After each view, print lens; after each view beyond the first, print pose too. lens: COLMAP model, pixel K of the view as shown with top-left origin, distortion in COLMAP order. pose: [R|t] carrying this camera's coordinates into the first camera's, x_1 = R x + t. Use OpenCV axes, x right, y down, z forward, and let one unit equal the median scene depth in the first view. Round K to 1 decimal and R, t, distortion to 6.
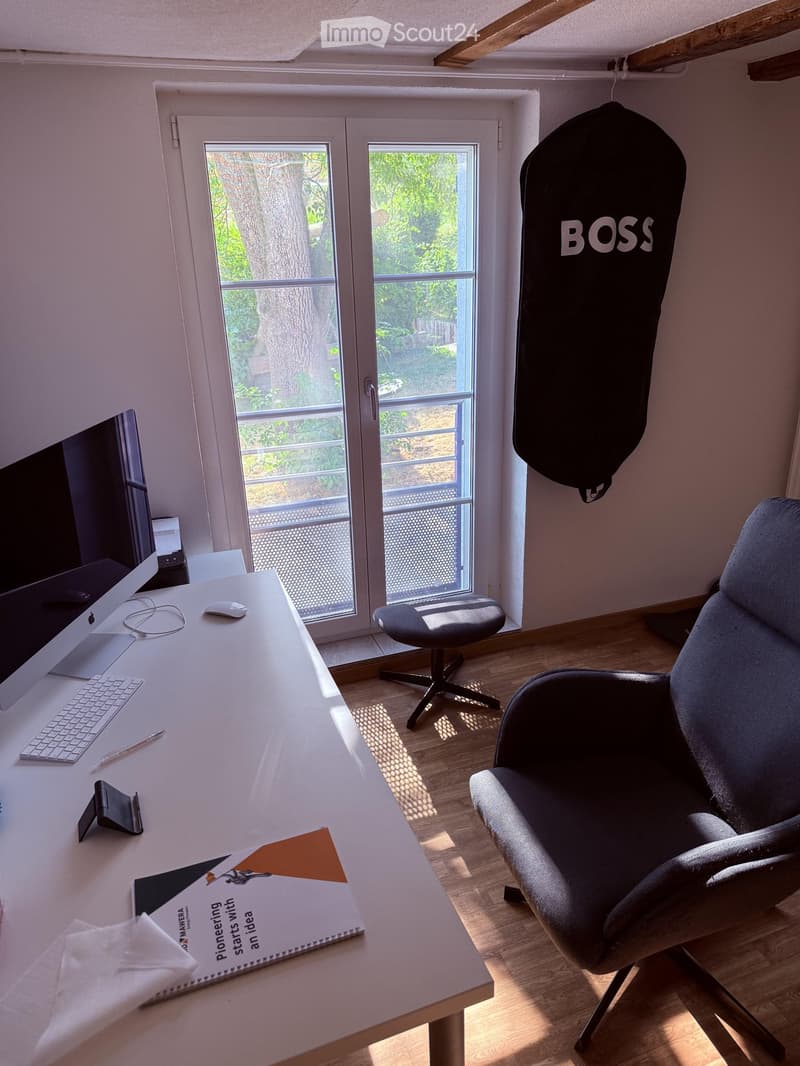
lens RADIAL K [[744.6, 0, 396.6], [0, 744.6, 536.1], [0, 0, 1]] dist [0.056212, -0.071622]
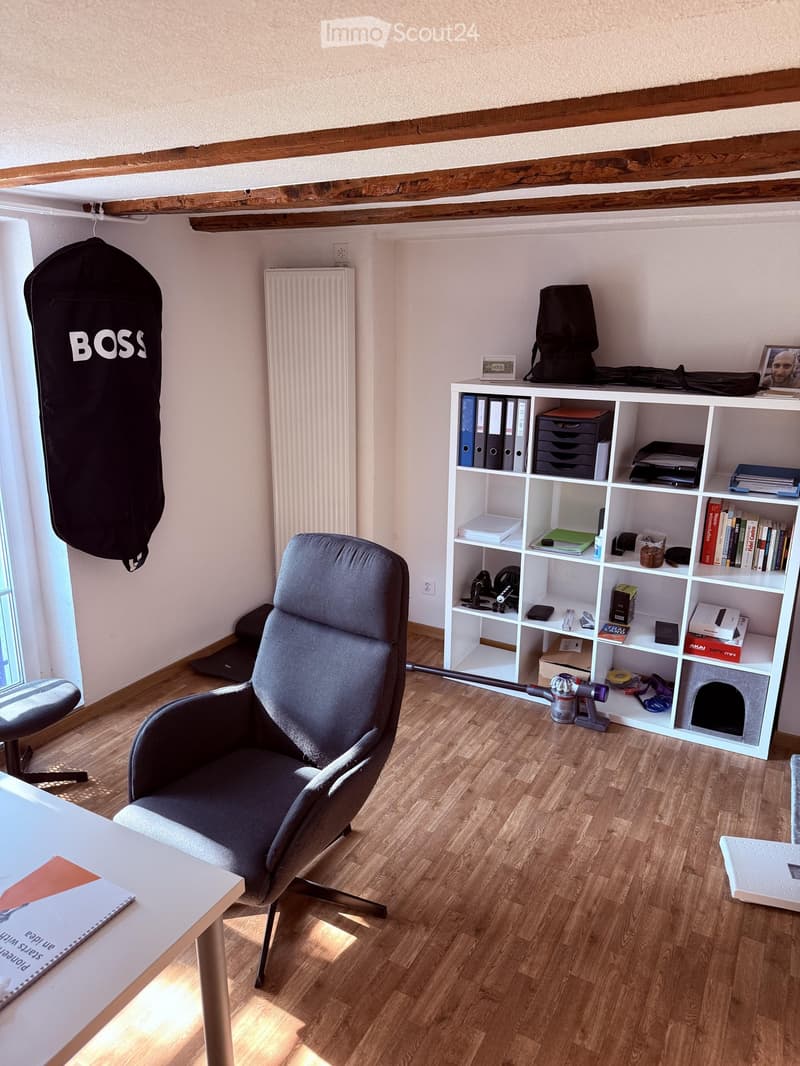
lens RADIAL K [[778.1, 0, 400.0], [0, 778.1, 533.0], [0, 0, 1]] dist [0.111150, -0.147179]
pose [[0.752919, -0.138861, 0.643297, -0.223679], [0.209567, 0.977191, -0.034345, 0.027497], [-0.623855, 0.160673, 0.764846, -0.191645]]
